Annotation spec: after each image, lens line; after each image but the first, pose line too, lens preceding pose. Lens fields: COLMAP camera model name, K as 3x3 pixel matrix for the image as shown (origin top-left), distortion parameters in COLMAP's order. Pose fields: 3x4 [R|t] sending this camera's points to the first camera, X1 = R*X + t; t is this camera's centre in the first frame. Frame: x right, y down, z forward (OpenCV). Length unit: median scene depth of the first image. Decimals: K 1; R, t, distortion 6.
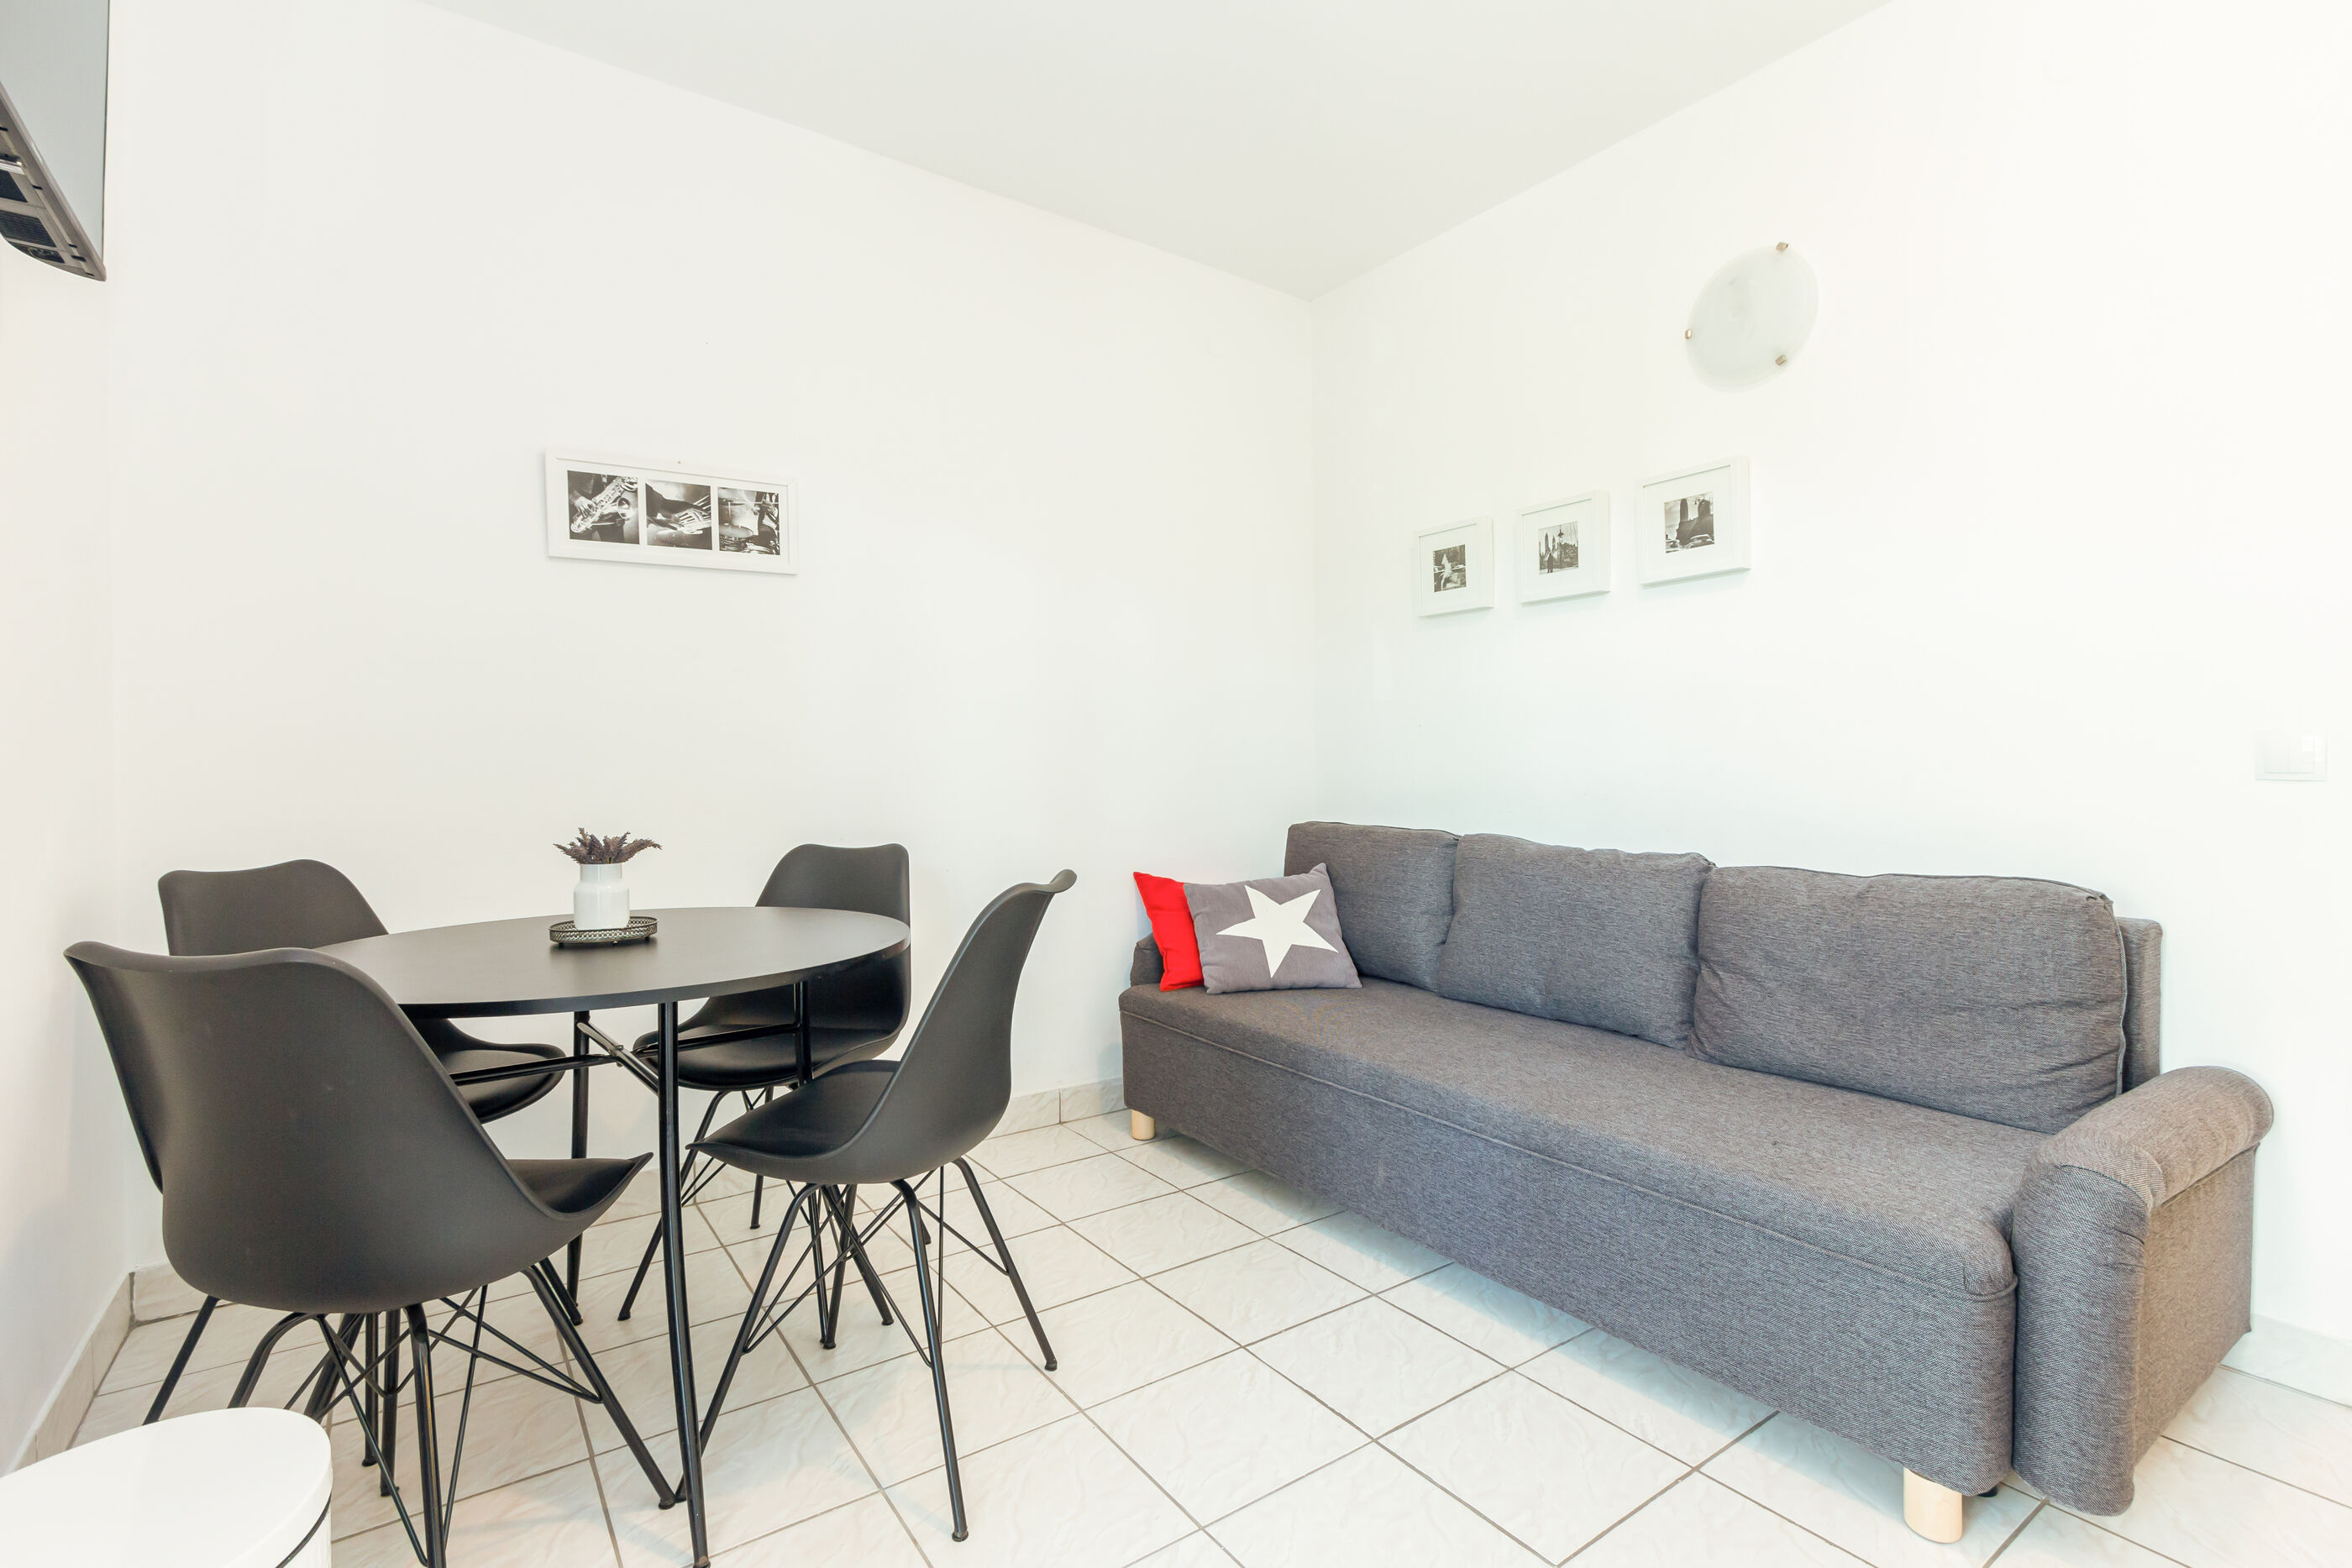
lens RADIAL K [[1104.5, 0, 1178.9], [0, 1104.5, 780.1], [0, 0, 1]] dist [0.000990, -0.001011]
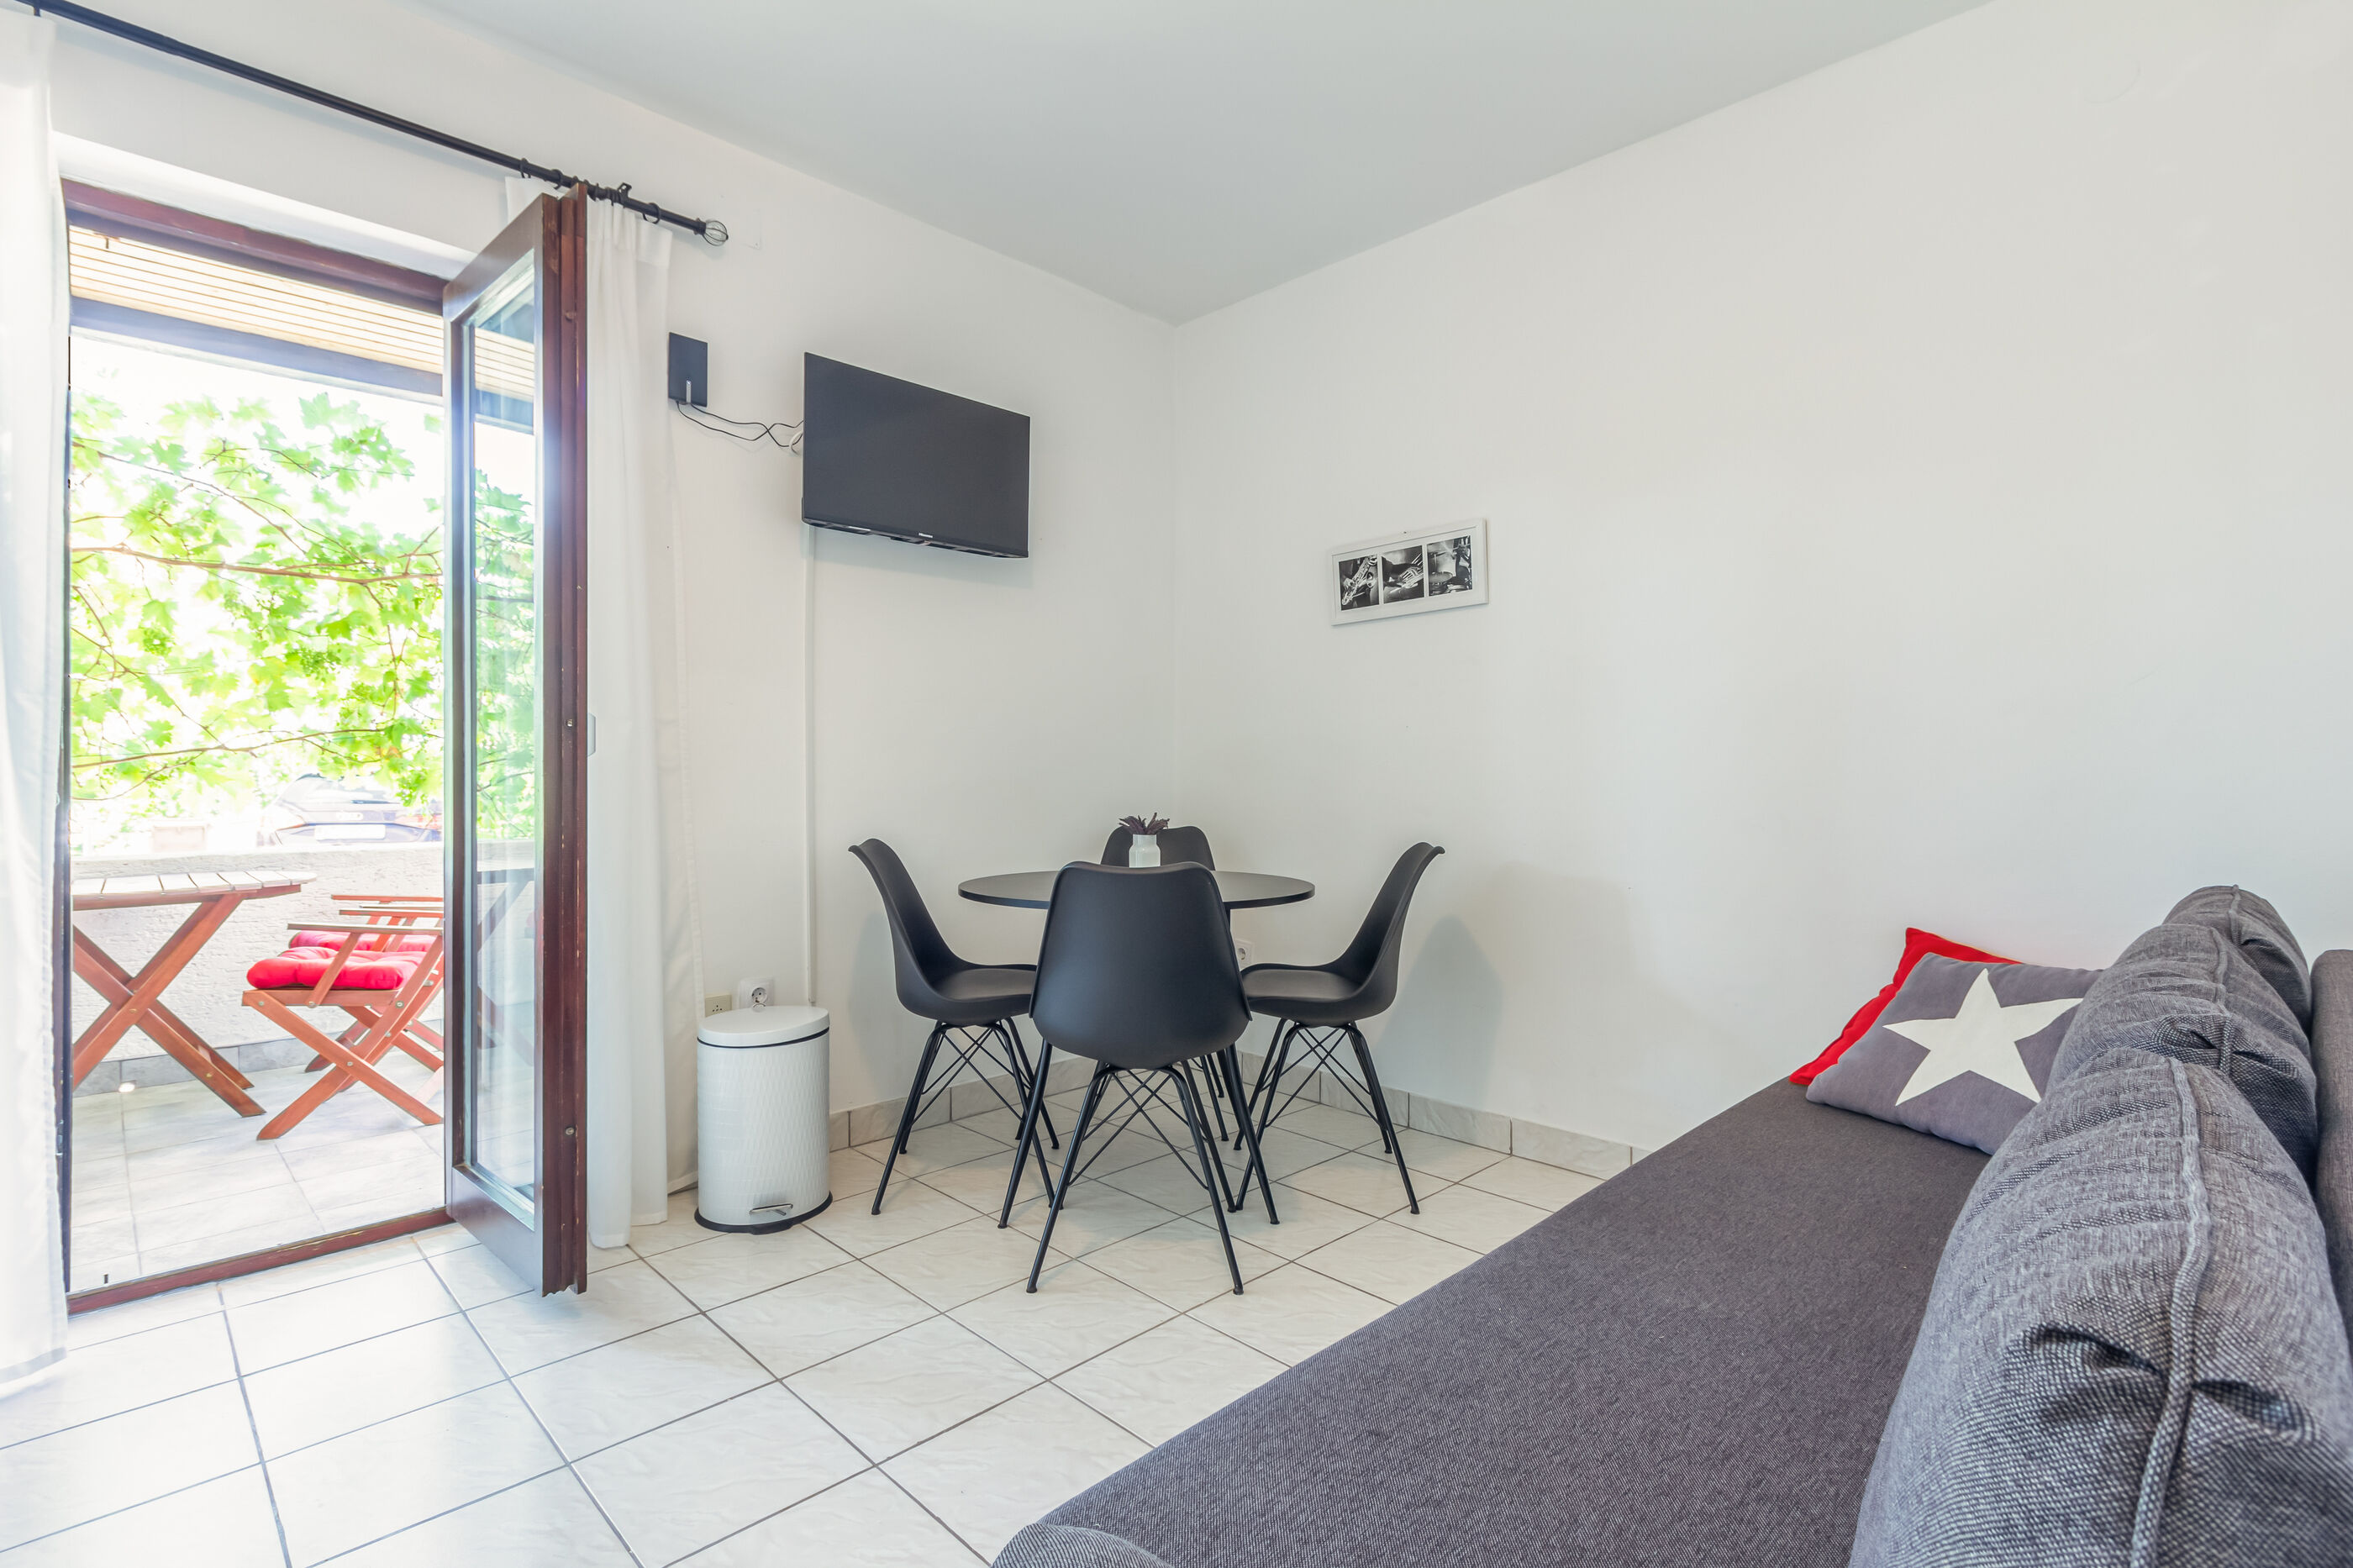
lens RADIAL K [[1105.1, 0, 1181.7], [0, 1105.1, 775.5], [0, 0, 1]] dist [0.000990, -0.001011]
pose [[0.162951, 0.007255, -0.986608, 0.743406], [-0.014299, 0.999885, 0.004991, -0.014315], [0.986531, 0.013295, 0.163036, 0.546420]]
